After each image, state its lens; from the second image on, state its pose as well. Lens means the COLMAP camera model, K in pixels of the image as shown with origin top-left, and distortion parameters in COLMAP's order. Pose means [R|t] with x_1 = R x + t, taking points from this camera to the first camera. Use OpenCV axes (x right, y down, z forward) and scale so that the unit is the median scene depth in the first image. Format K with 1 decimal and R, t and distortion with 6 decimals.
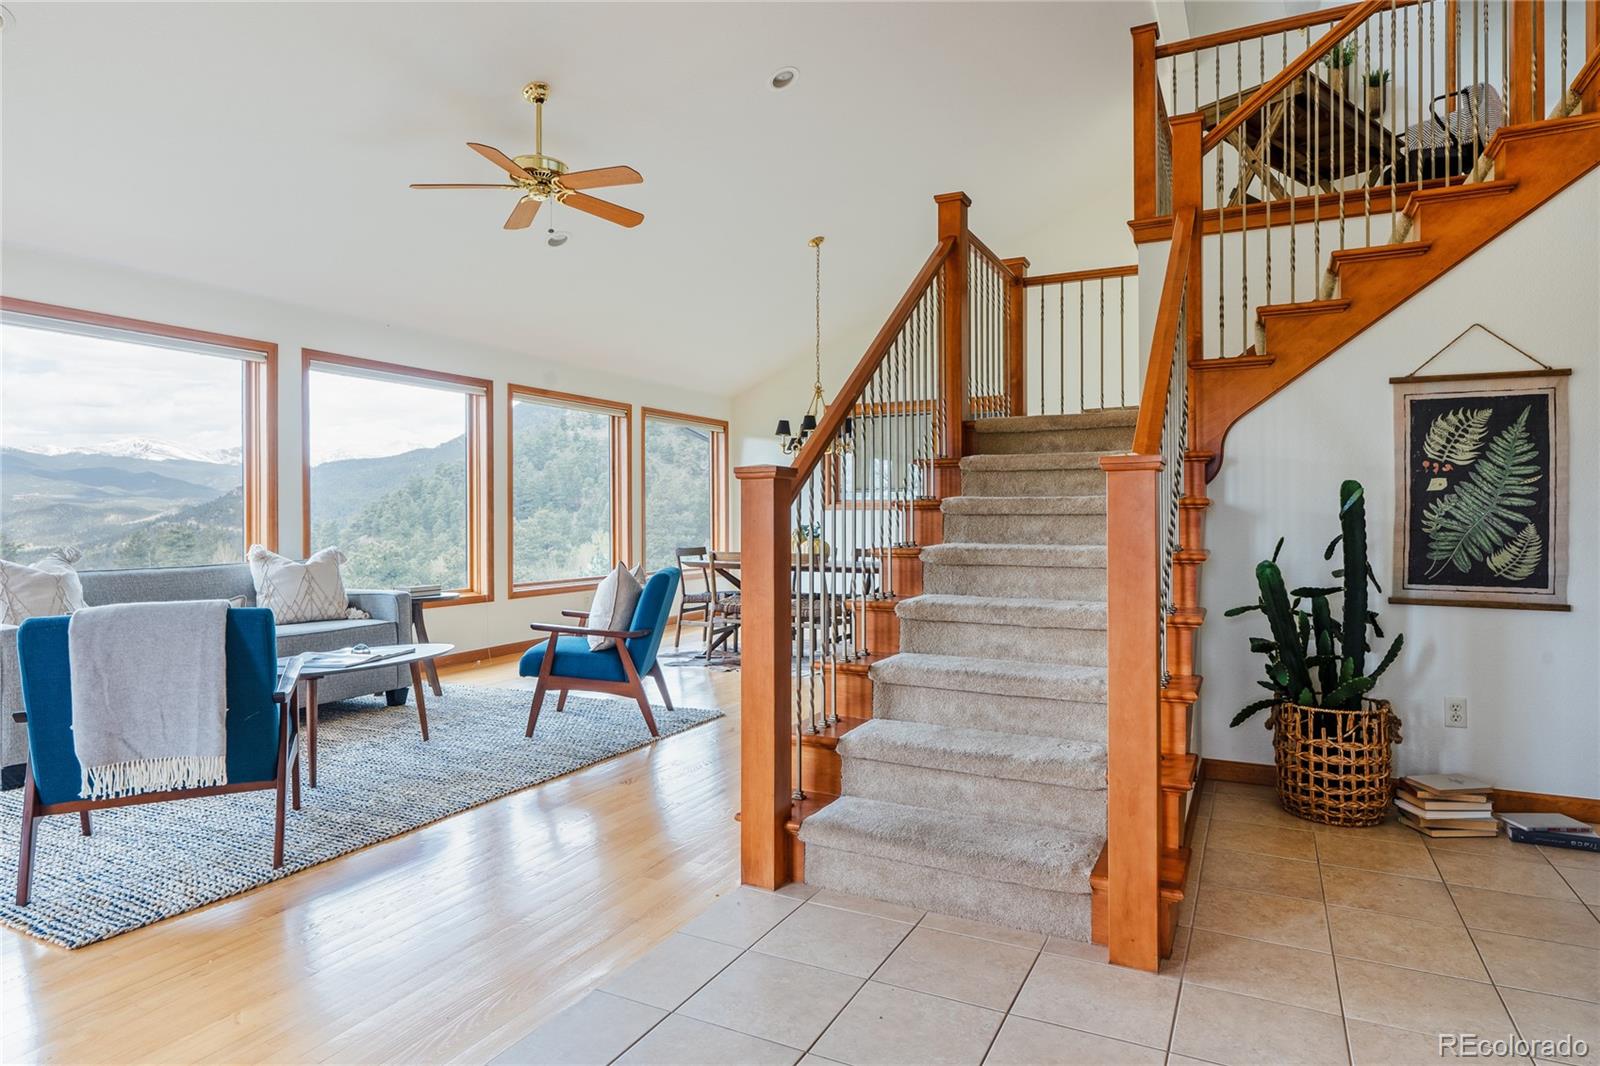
lens RADIAL K [[906.0, 0, 815.7], [0, 906.0, 512.1], [0, 0, 1]] dist [-0.012350, 0.003728]
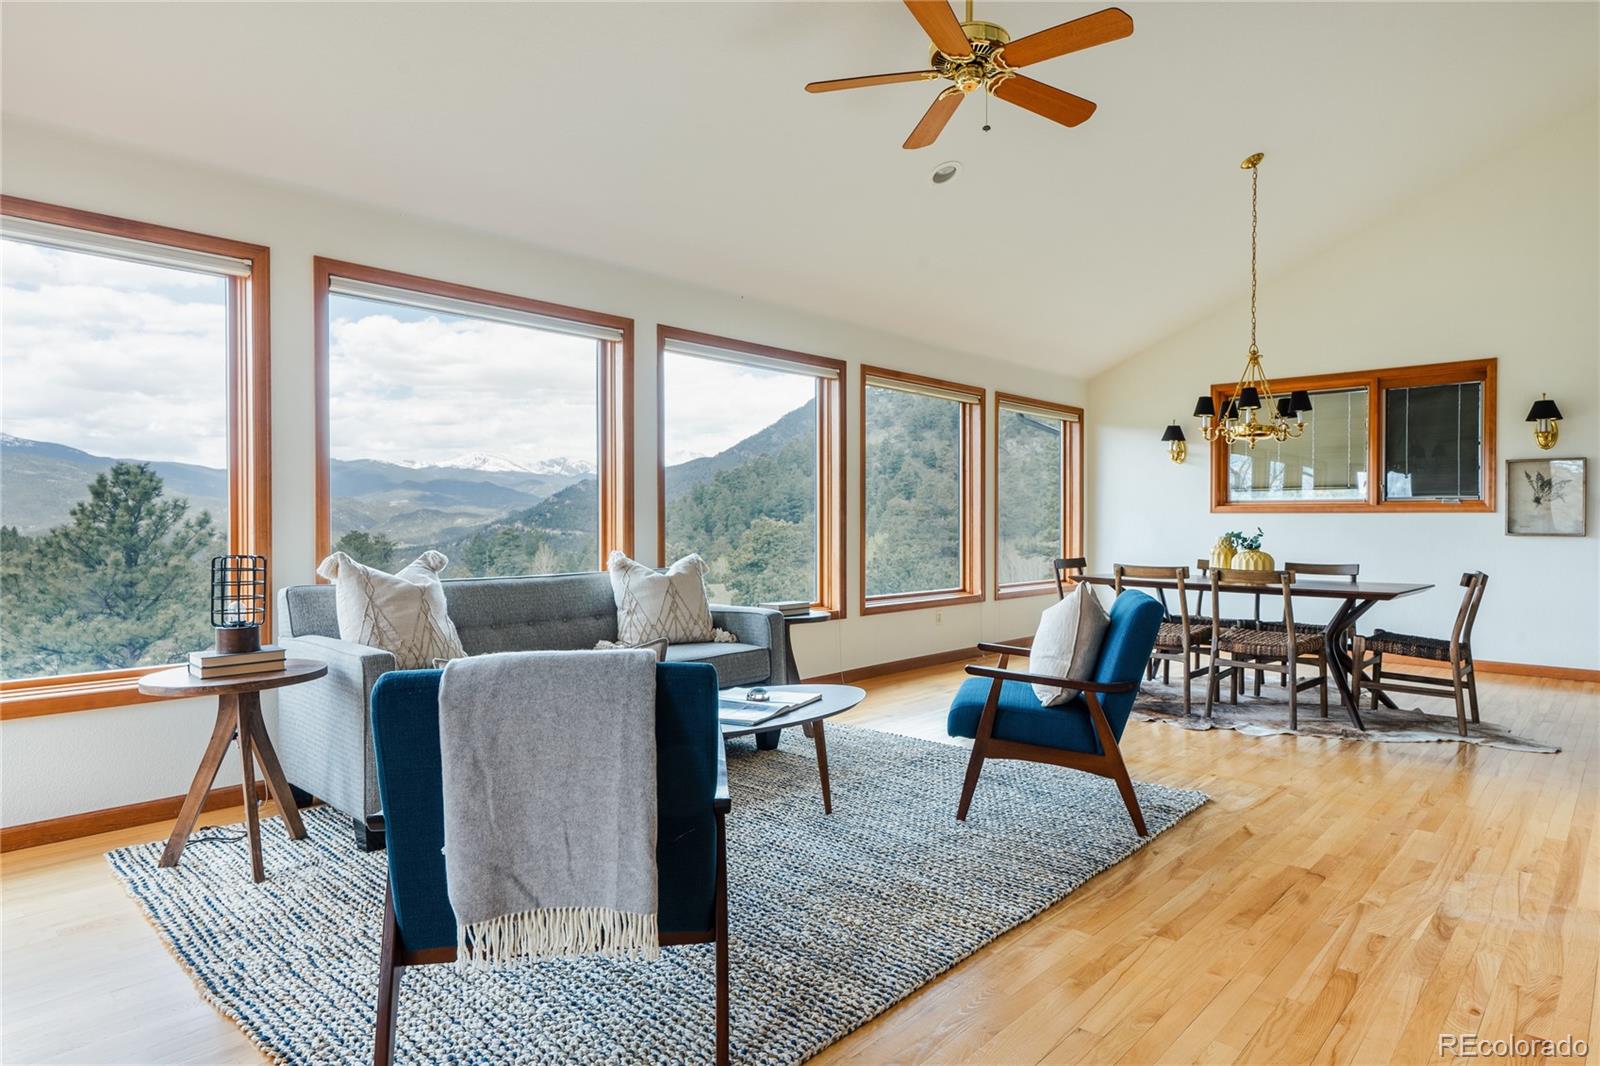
lens RADIAL K [[905.1, 0, 802.2], [0, 905.1, 527.5], [0, 0, 1]] dist [-0.005020, -0.000537]
pose [[0.955008, 0.005471, -0.296529, -0.200367], [-0.002019, 0.999927, 0.011948, 0.003045], [0.296572, -0.010812, 0.954949, 0.236491]]
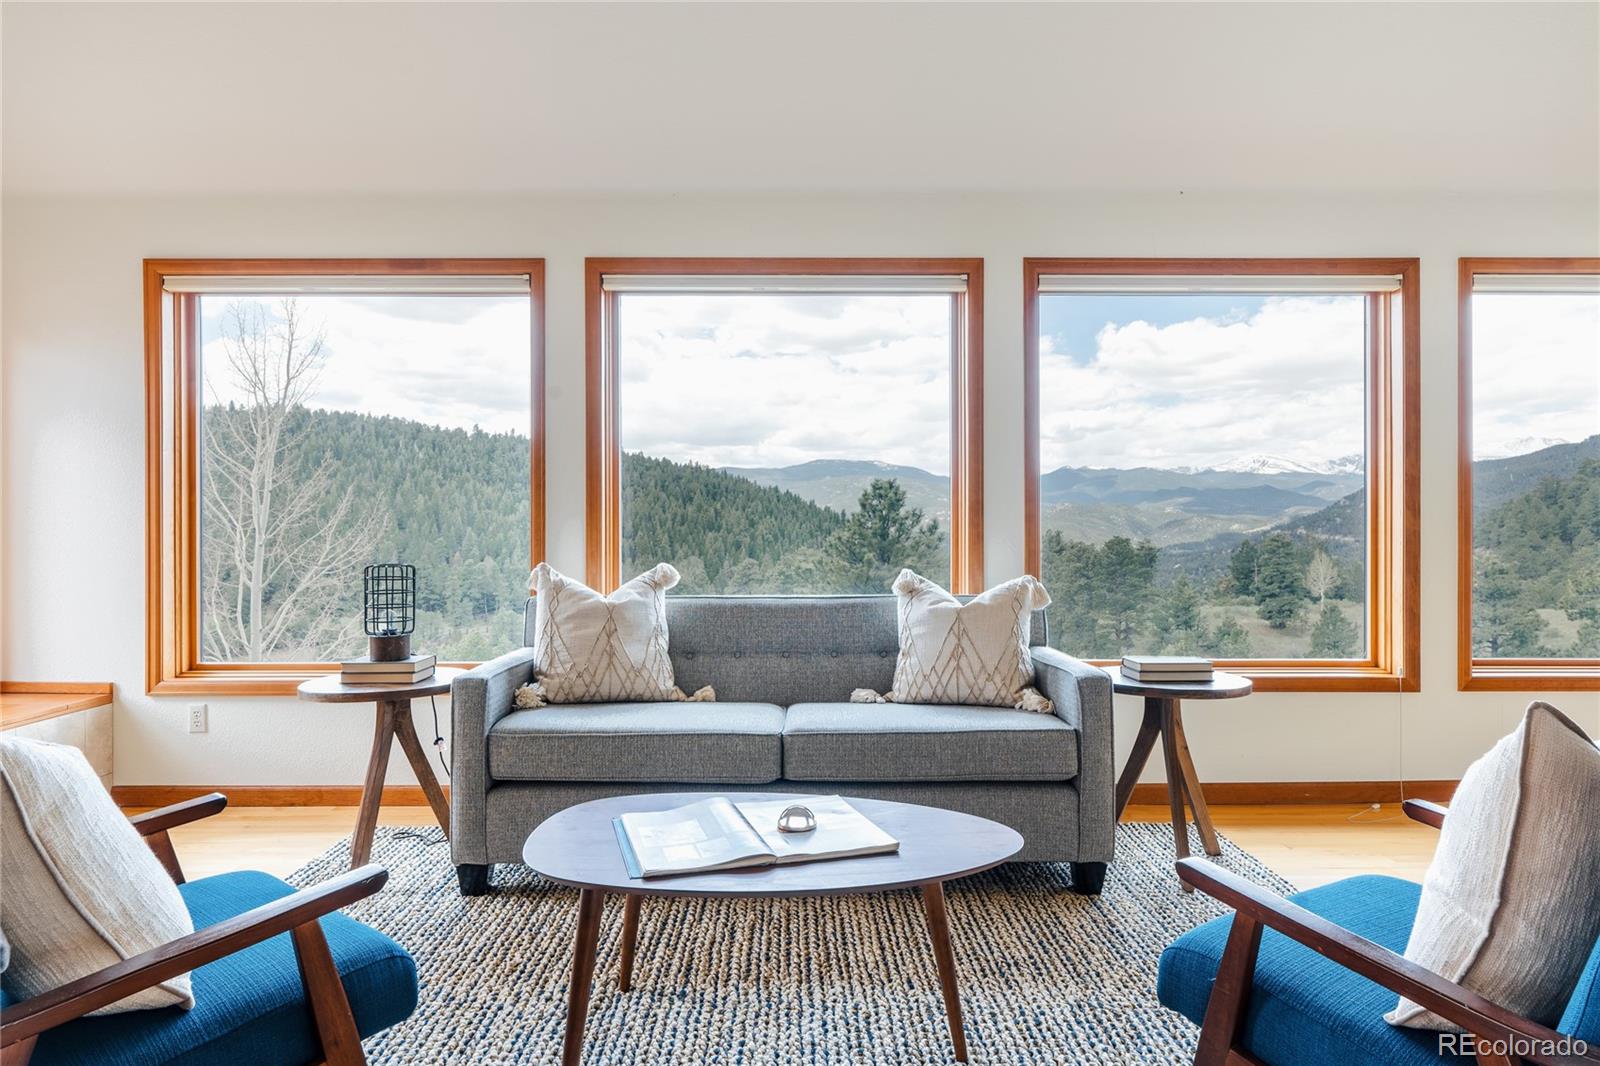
lens RADIAL K [[905.1, 0, 798.4], [0, 905.1, 539.1], [0, 0, 1]] dist [-0.005020, -0.000537]
pose [[0.441416, 0.014265, -0.897189, -0.078132], [0.003533, 0.999838, 0.017635, 0.002627], [0.897296, -0.010954, 0.441294, 0.656361]]
